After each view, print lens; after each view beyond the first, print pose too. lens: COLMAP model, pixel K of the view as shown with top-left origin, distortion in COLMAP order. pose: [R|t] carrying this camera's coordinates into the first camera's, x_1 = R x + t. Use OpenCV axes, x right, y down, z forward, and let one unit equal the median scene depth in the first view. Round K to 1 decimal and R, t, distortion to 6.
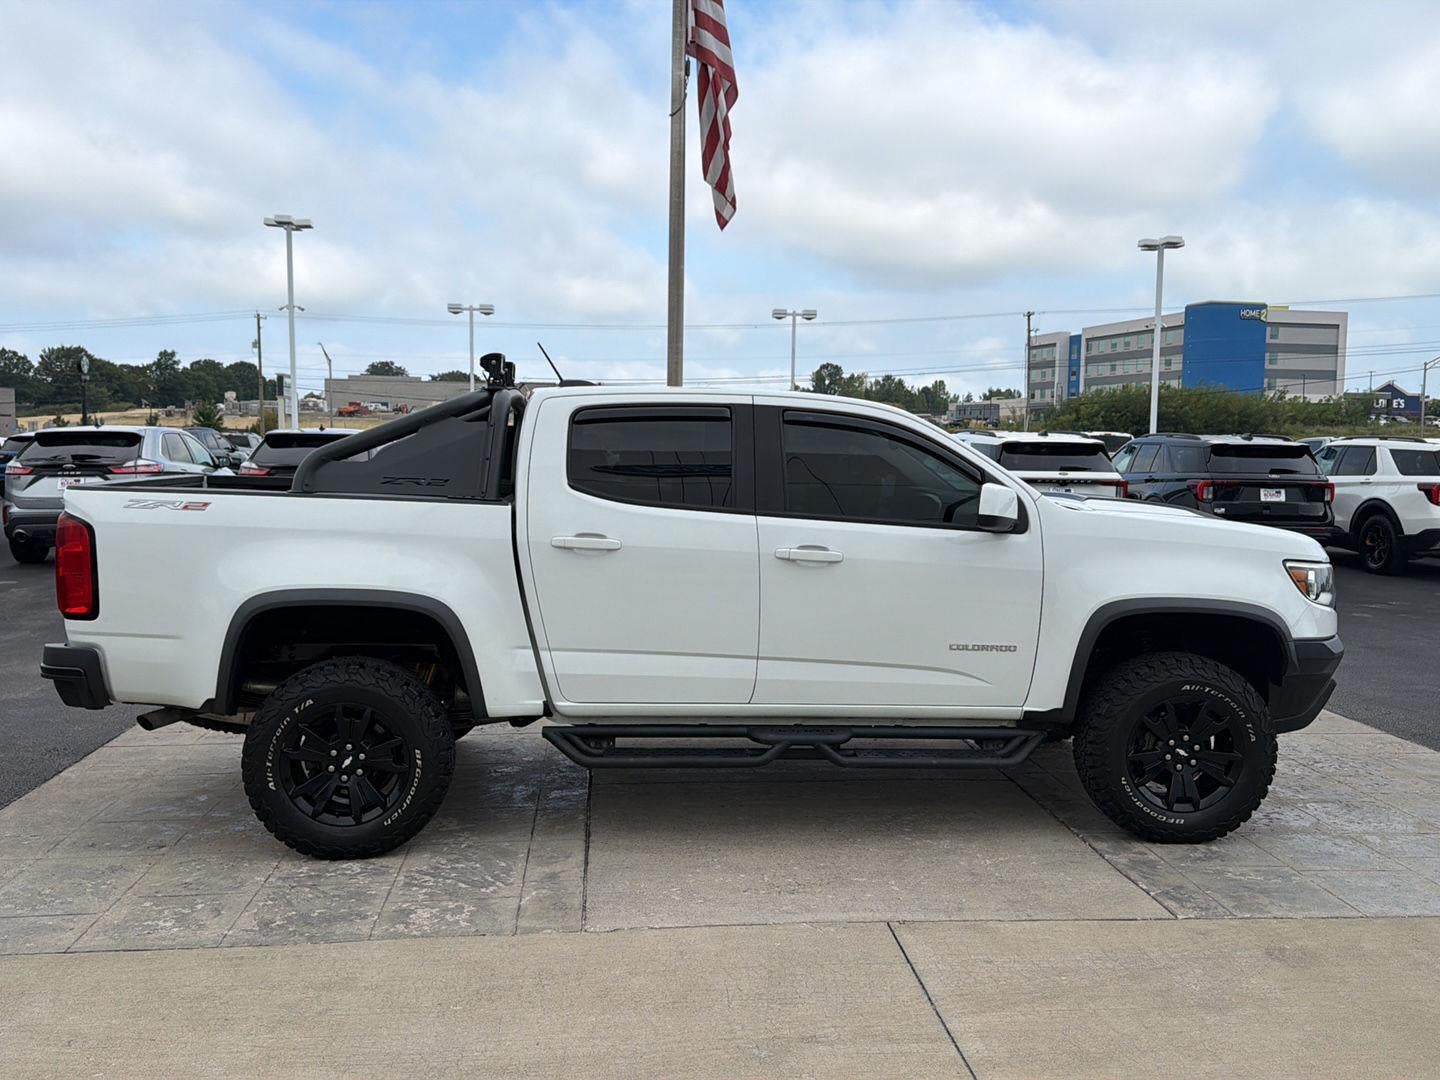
lens RADIAL K [[1279.7, 0, 717.7], [0, 1279.7, 545.9], [0, 0, 1]] dist [0.099901, -0.173512]
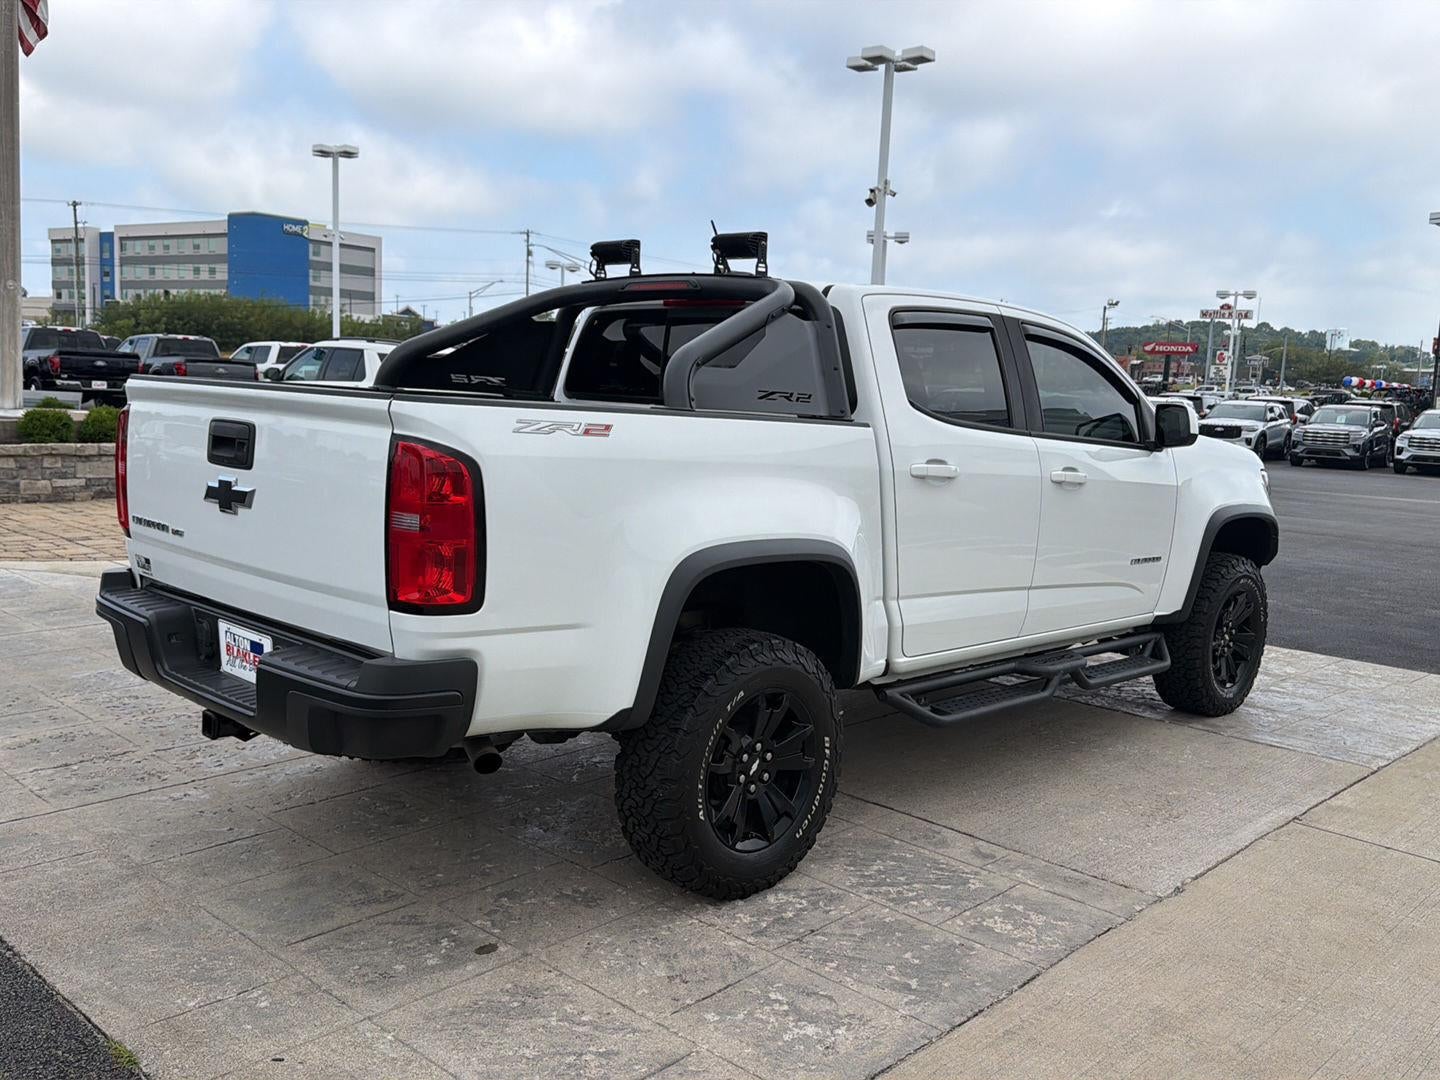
lens RADIAL K [[1279.7, 0, 723.1], [0, 1279.7, 542.3], [0, 0, 1]] dist [0.099901, -0.173512]
pose [[0.749288, -0.060579, 0.659468, -0.103619], [0.018347, 0.997324, 0.070769, -0.002354], [-0.661990, -0.040927, 0.748394, 0.059610]]
